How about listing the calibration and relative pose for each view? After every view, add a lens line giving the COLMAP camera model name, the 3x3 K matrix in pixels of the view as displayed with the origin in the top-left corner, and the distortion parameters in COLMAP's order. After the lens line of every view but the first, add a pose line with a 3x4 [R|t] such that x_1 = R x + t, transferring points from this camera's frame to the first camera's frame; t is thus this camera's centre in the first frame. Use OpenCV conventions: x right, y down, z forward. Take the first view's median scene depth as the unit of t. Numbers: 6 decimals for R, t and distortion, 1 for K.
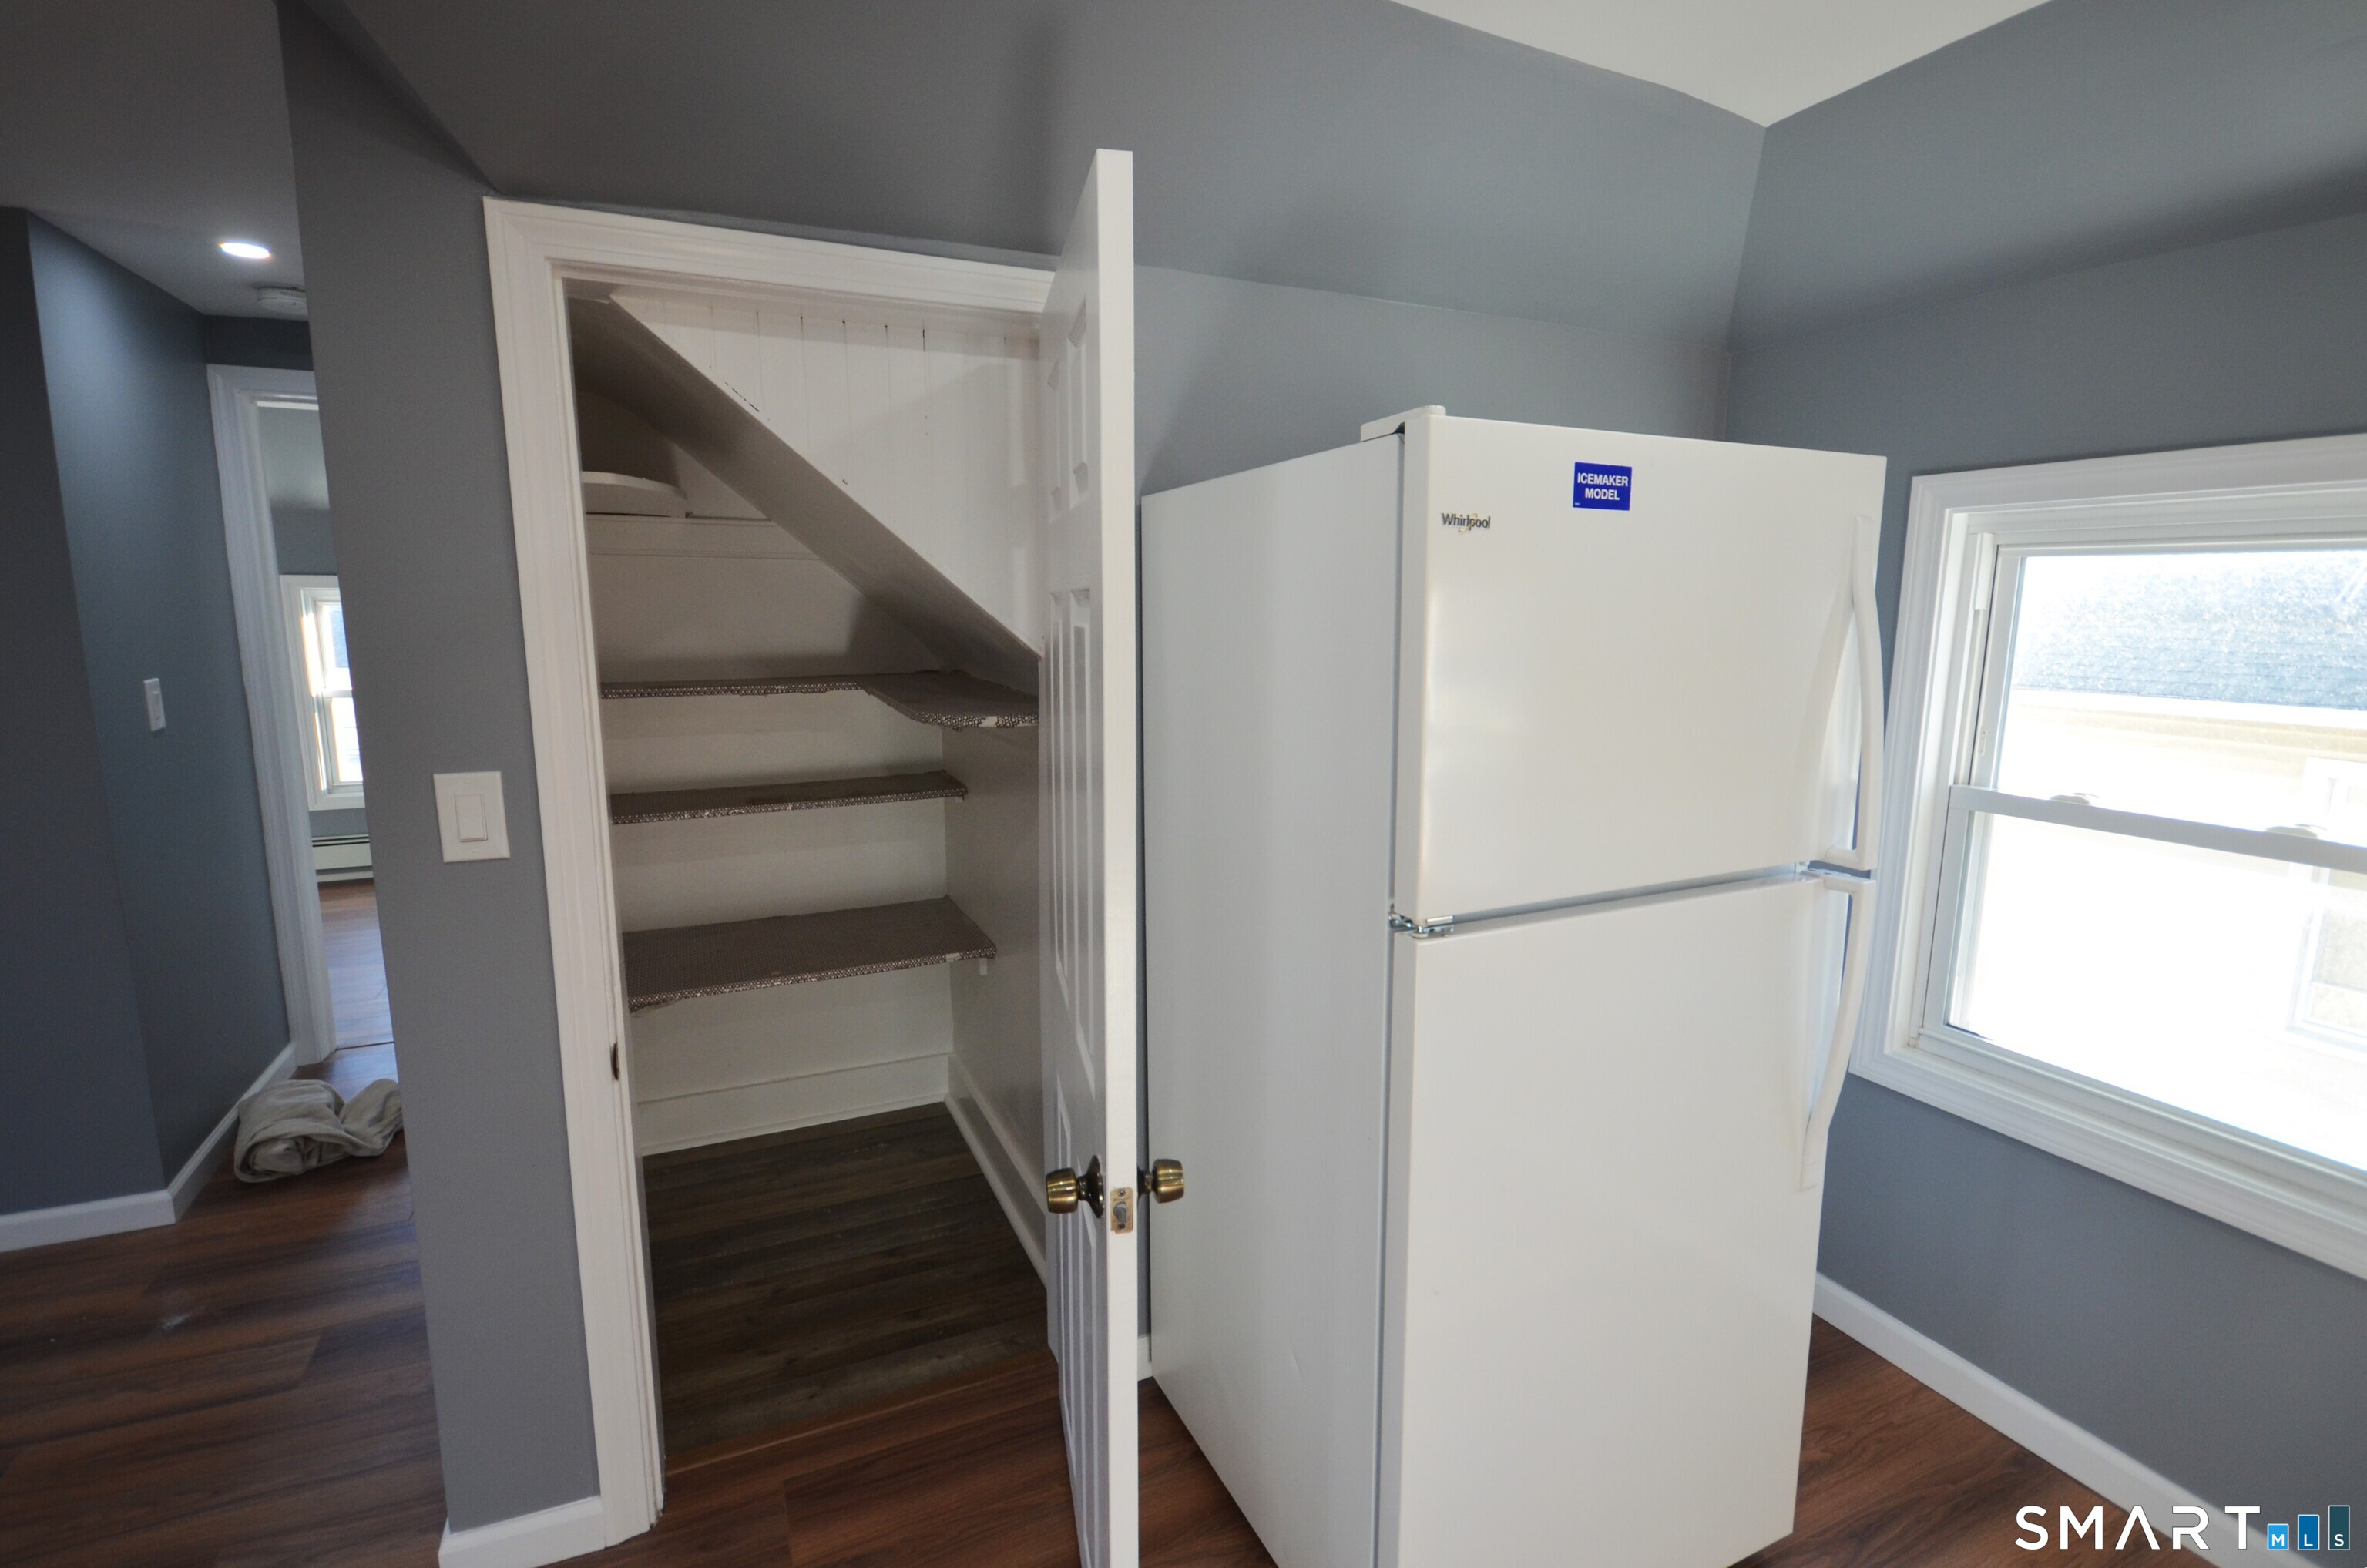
lens RADIAL K [[1126.1, 0, 1201.6], [0, 1126.1, 777.2], [0, 0, 1]] dist [-0.013395, 0.021315]
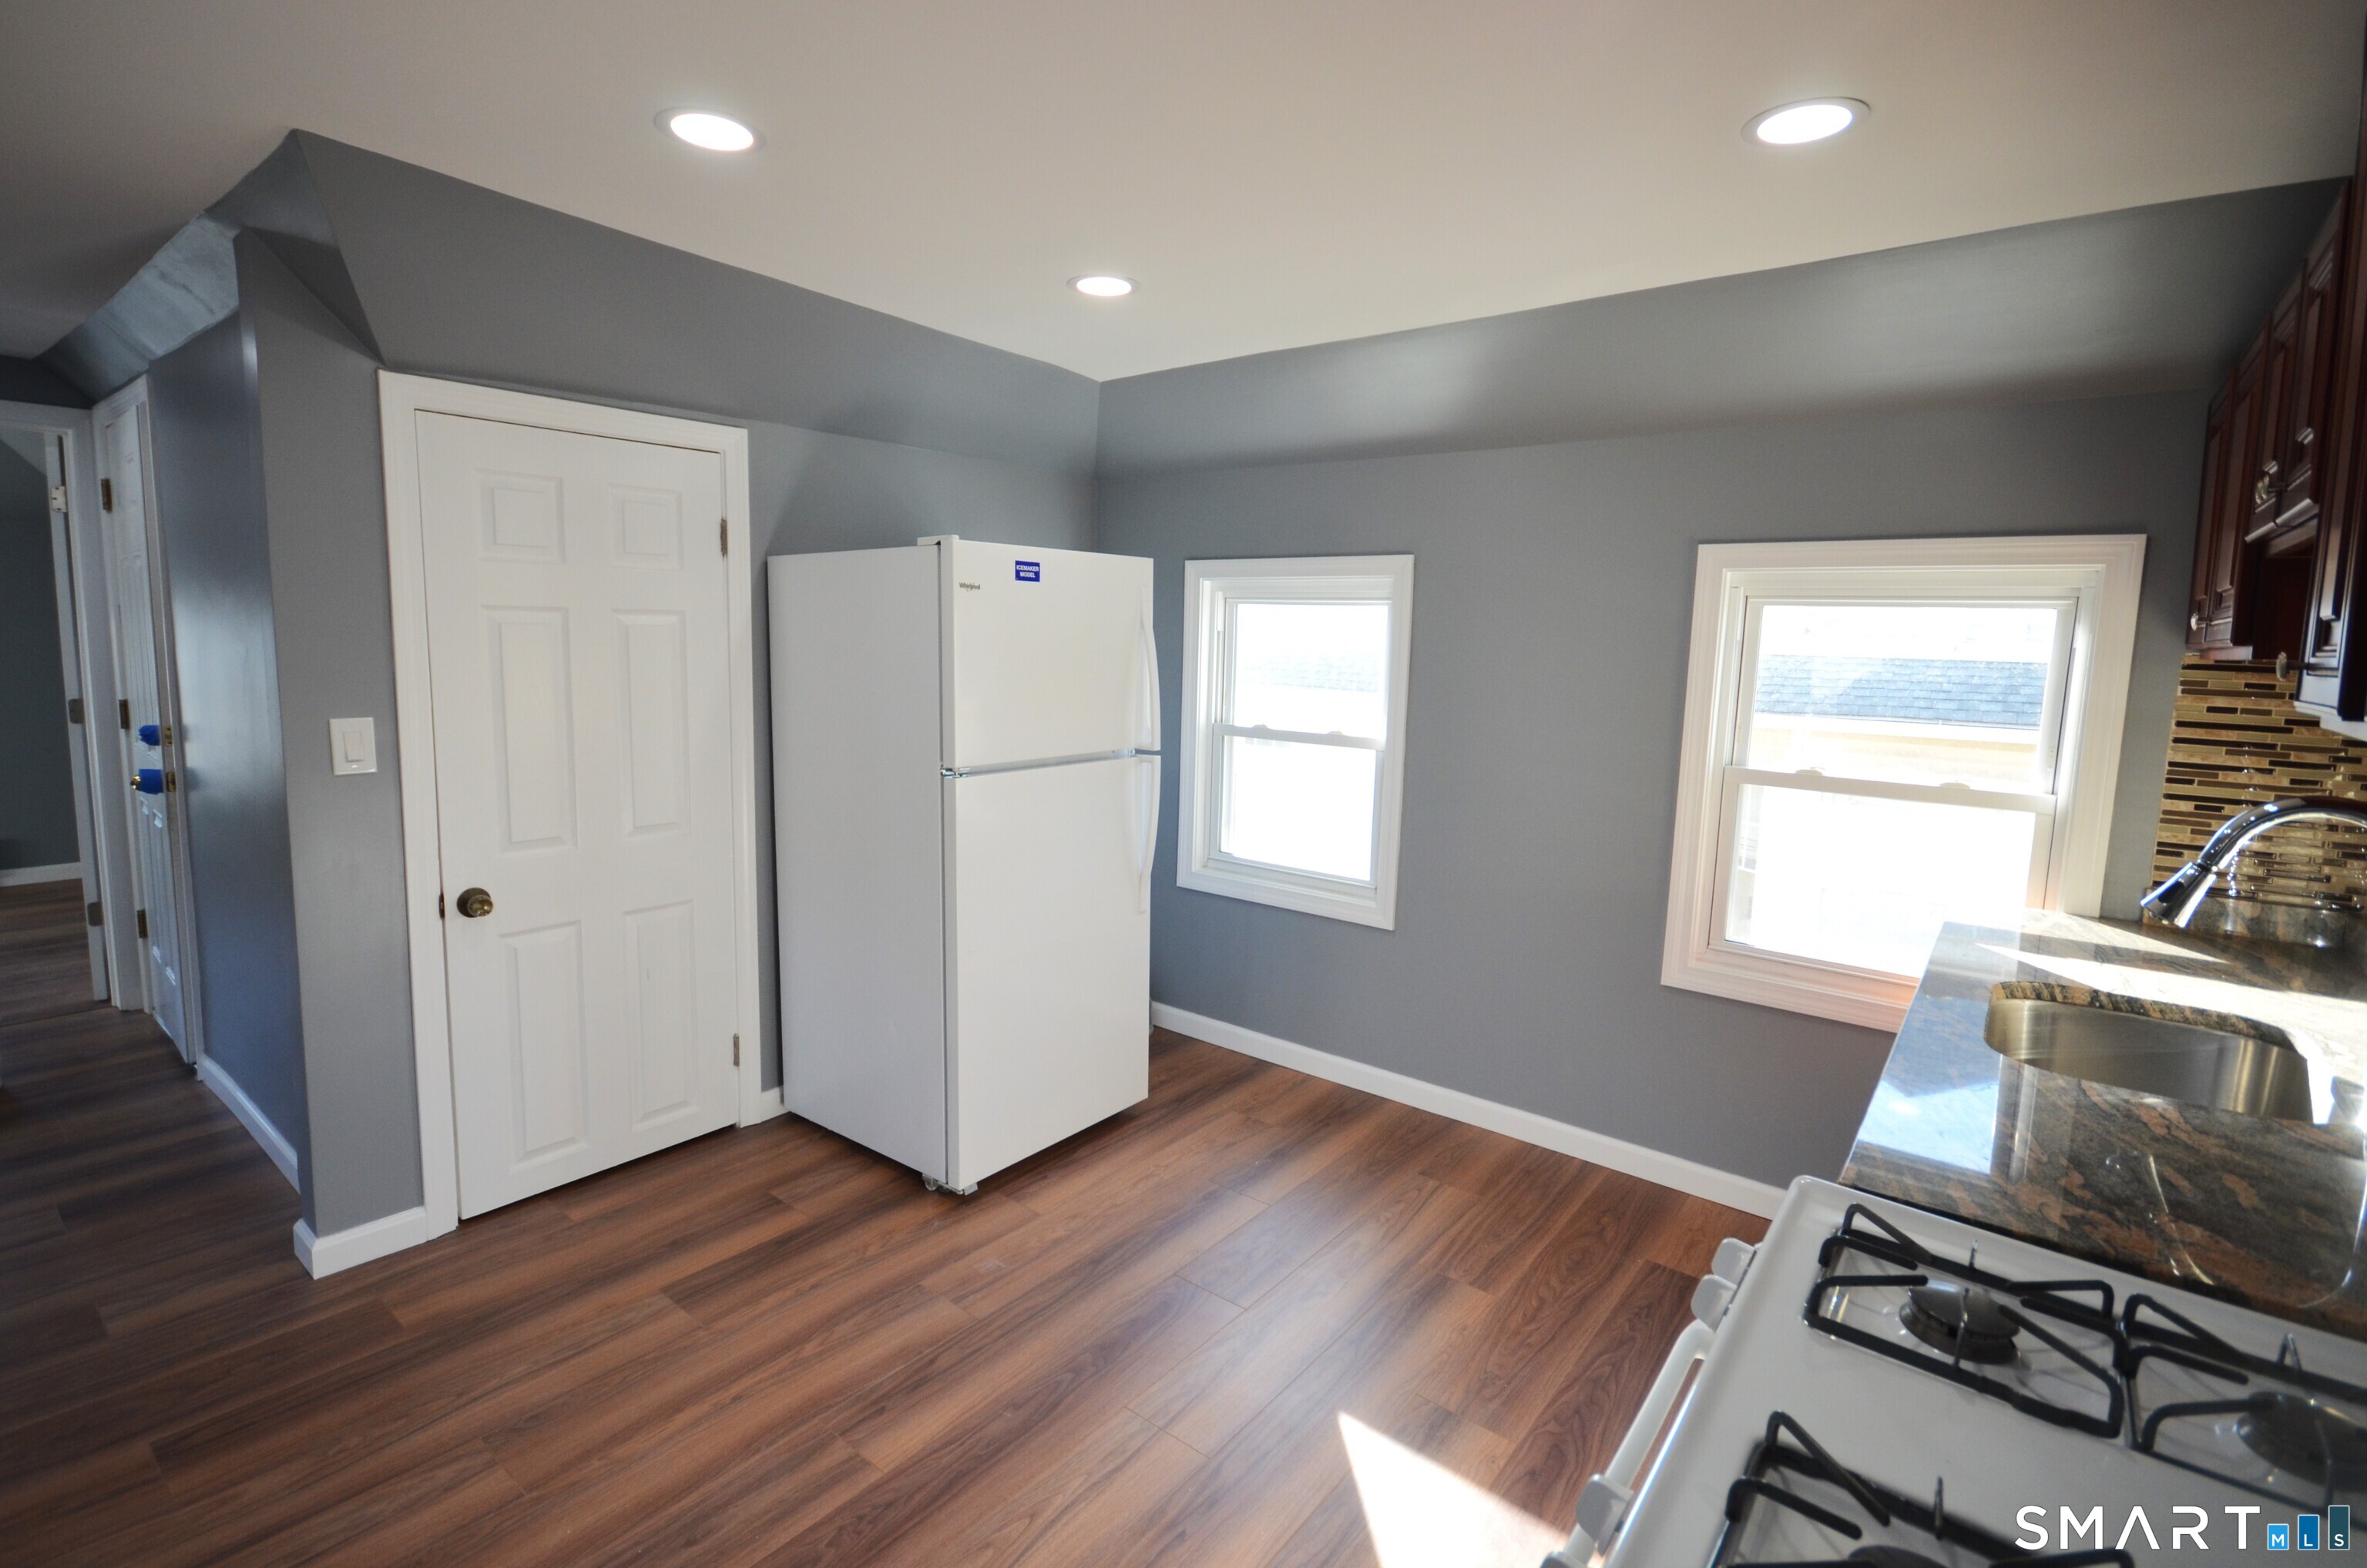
lens RADIAL K [[1126.1, 0, 1201.6], [0, 1126.1, 777.2], [0, 0, 1]] dist [-0.013395, 0.021315]
pose [[0.887203, -0.044694, 0.459209, -0.338069], [0.053163, 0.998571, -0.005524, 0.159754], [-0.458306, 0.029313, 0.888311, -1.003822]]
